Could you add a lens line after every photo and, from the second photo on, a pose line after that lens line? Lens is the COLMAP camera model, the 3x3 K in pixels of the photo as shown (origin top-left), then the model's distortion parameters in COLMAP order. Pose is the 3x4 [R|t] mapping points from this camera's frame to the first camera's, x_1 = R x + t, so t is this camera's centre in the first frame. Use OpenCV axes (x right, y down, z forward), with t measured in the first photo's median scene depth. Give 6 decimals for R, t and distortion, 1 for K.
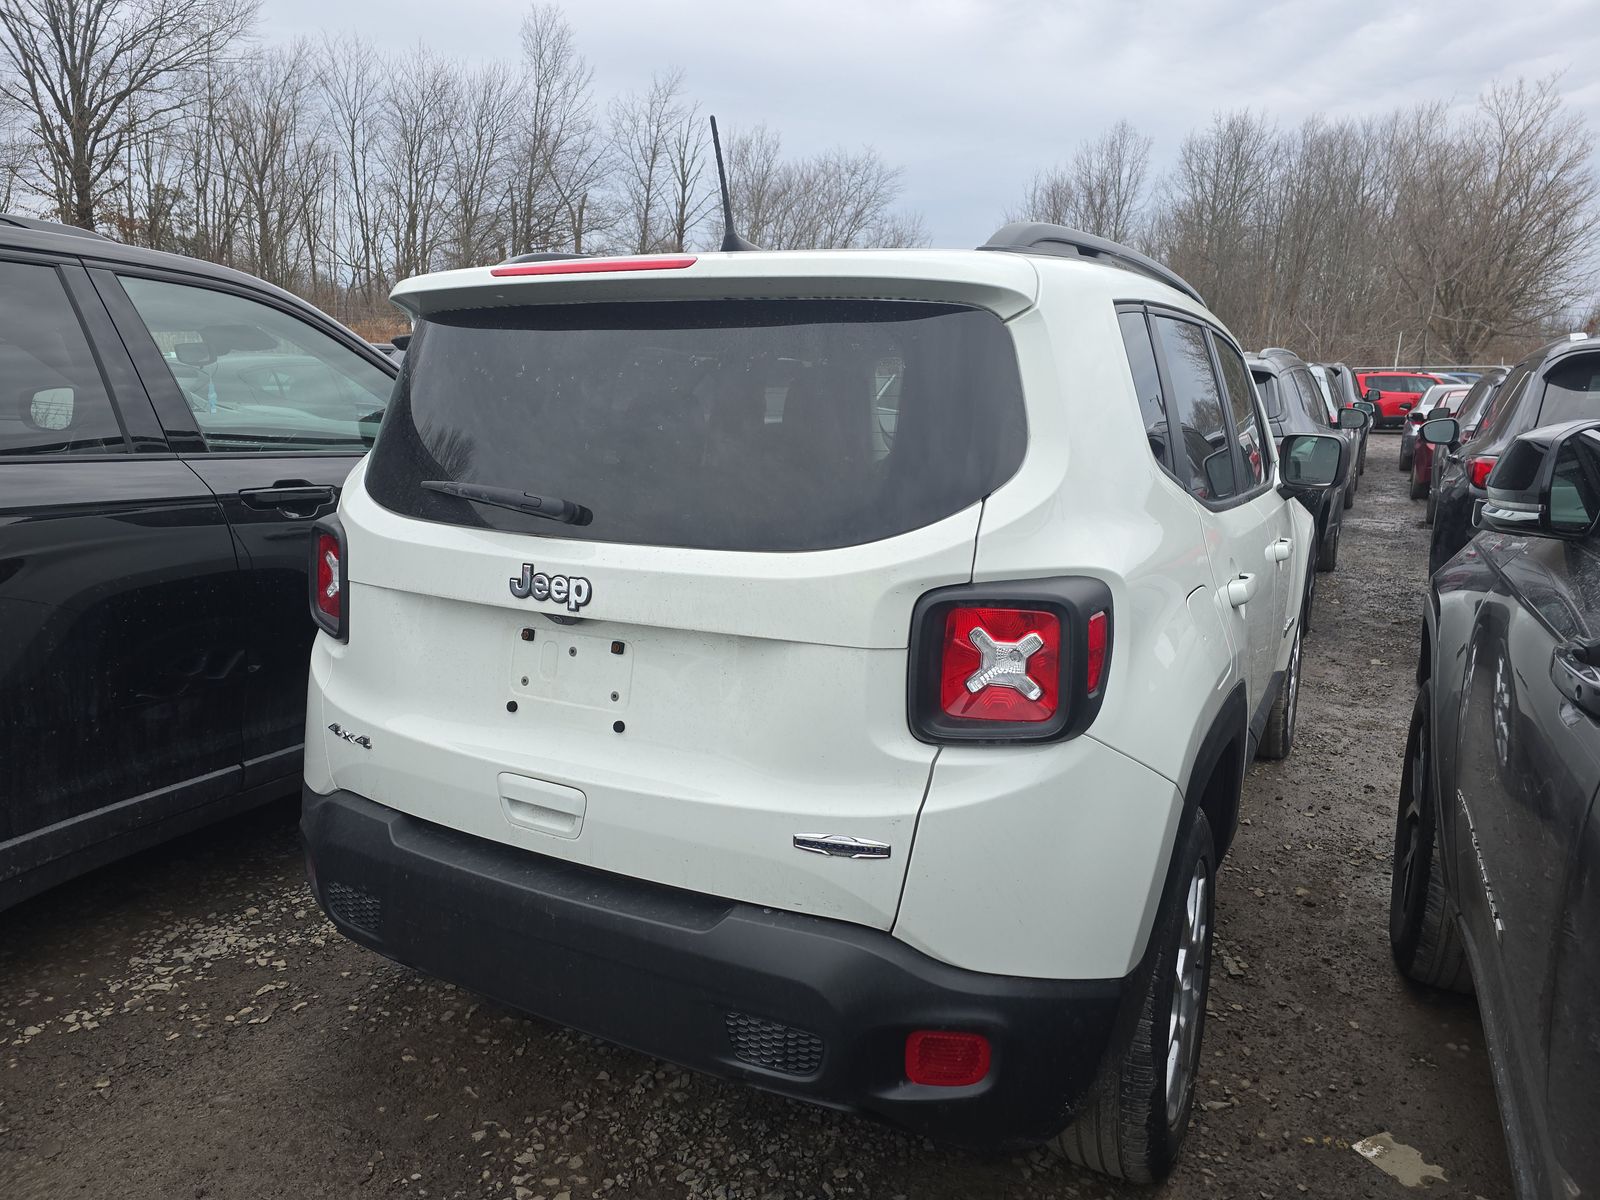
lens RADIAL K [[1053.7, 0, 729.2], [0, 1053.7, 596.2], [0, 0, 1]] dist [0.048244, -0.051396]
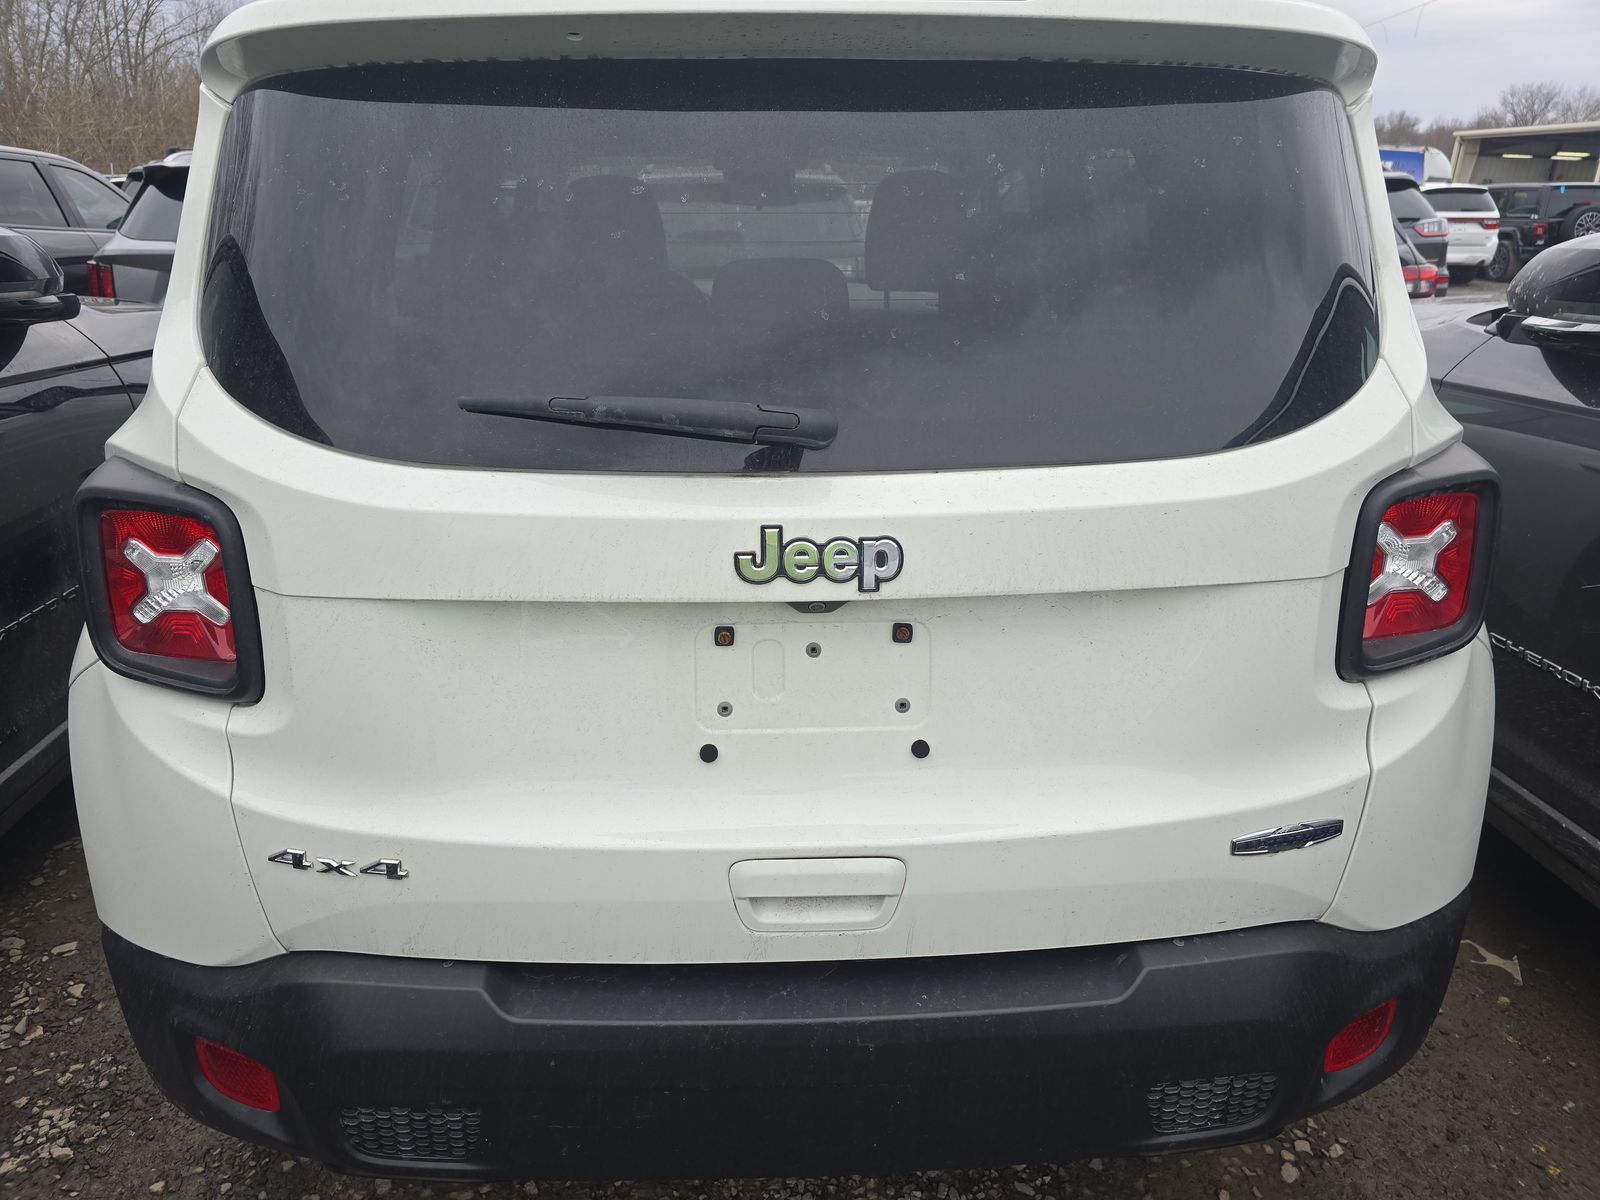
lens RADIAL K [[1114.4, 0, 775.4], [0, 1114.4, 593.5], [0, 0, 1]] dist [0.053249, -0.060923]
pose [[0.847183, -0.184134, 0.498373, -0.515093], [0.109975, 0.978483, 0.174574, -0.104158], [-0.519795, -0.093087, 0.849204, 0.465744]]
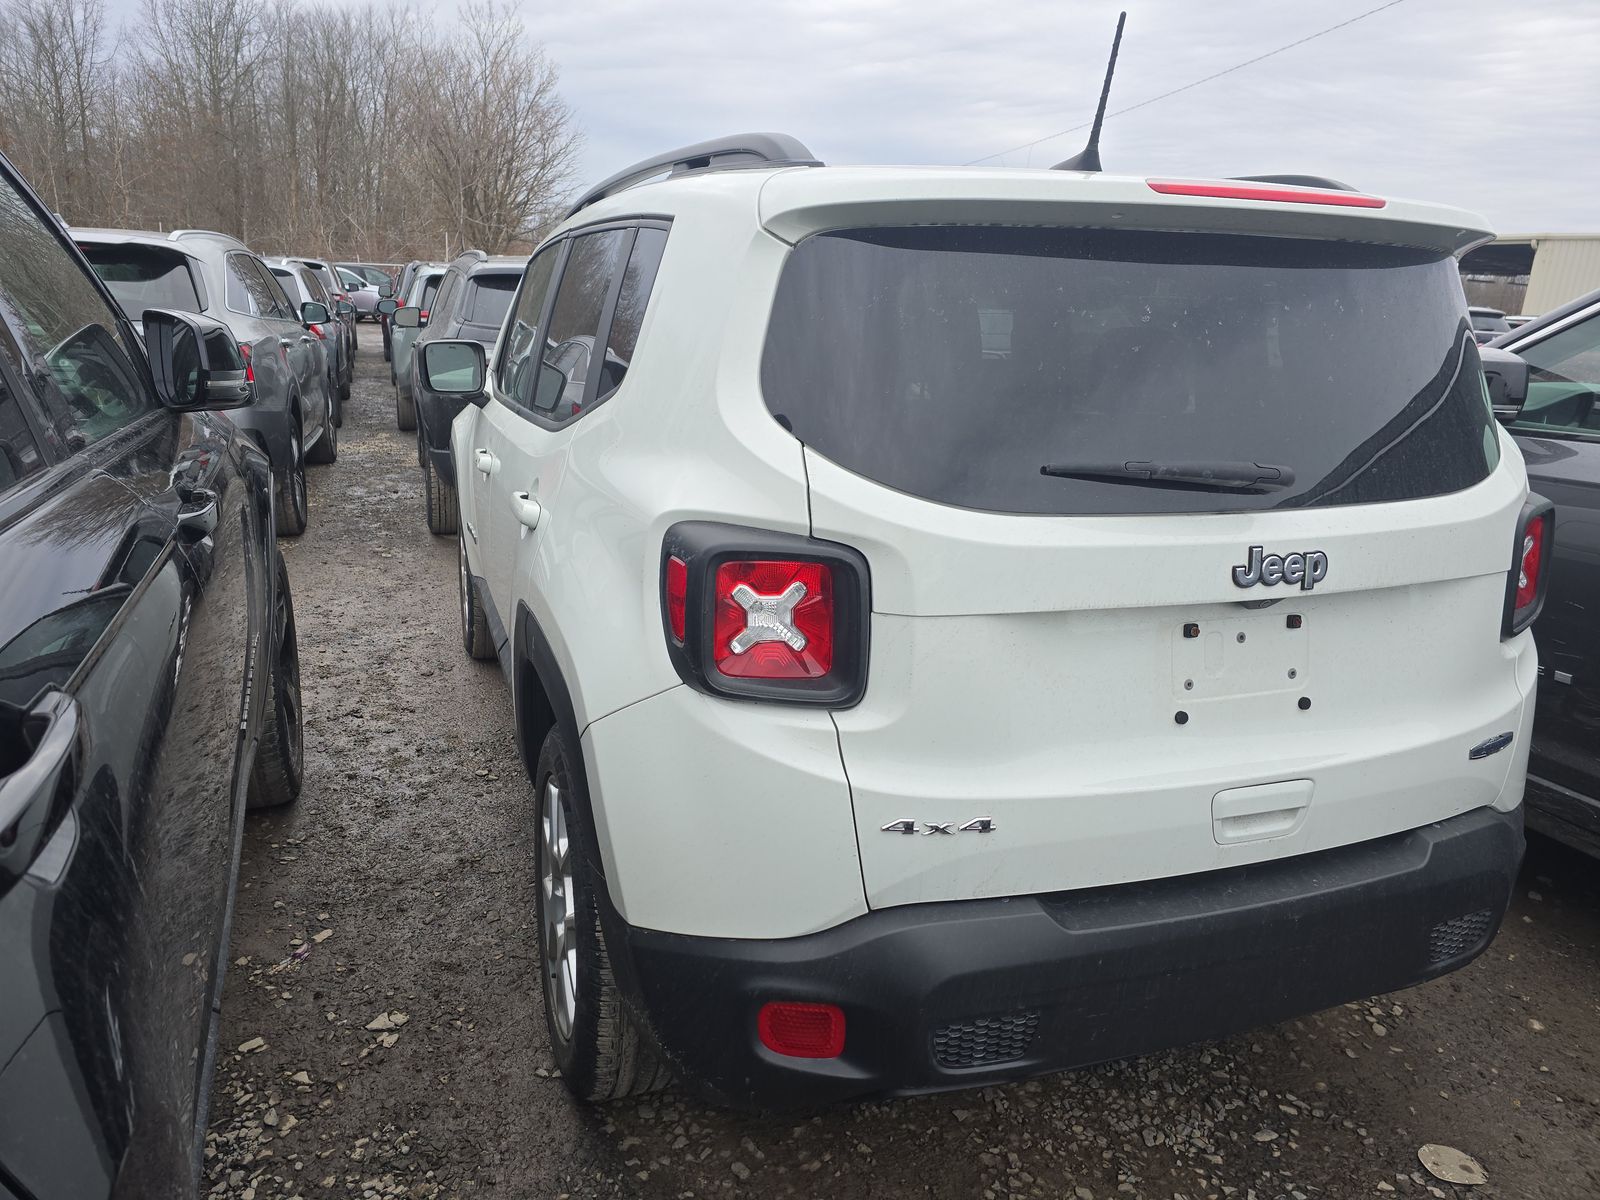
lens RADIAL K [[1114.4, 0, 775.4], [0, 1114.4, 593.5], [0, 0, 1]] dist [0.053249, -0.060923]
pose [[0.642964, -0.178820, 0.744729, -1.146563], [0.119743, 0.983875, 0.132862, -0.163636], [-0.756478, 0.003750, 0.654008, 0.704895]]
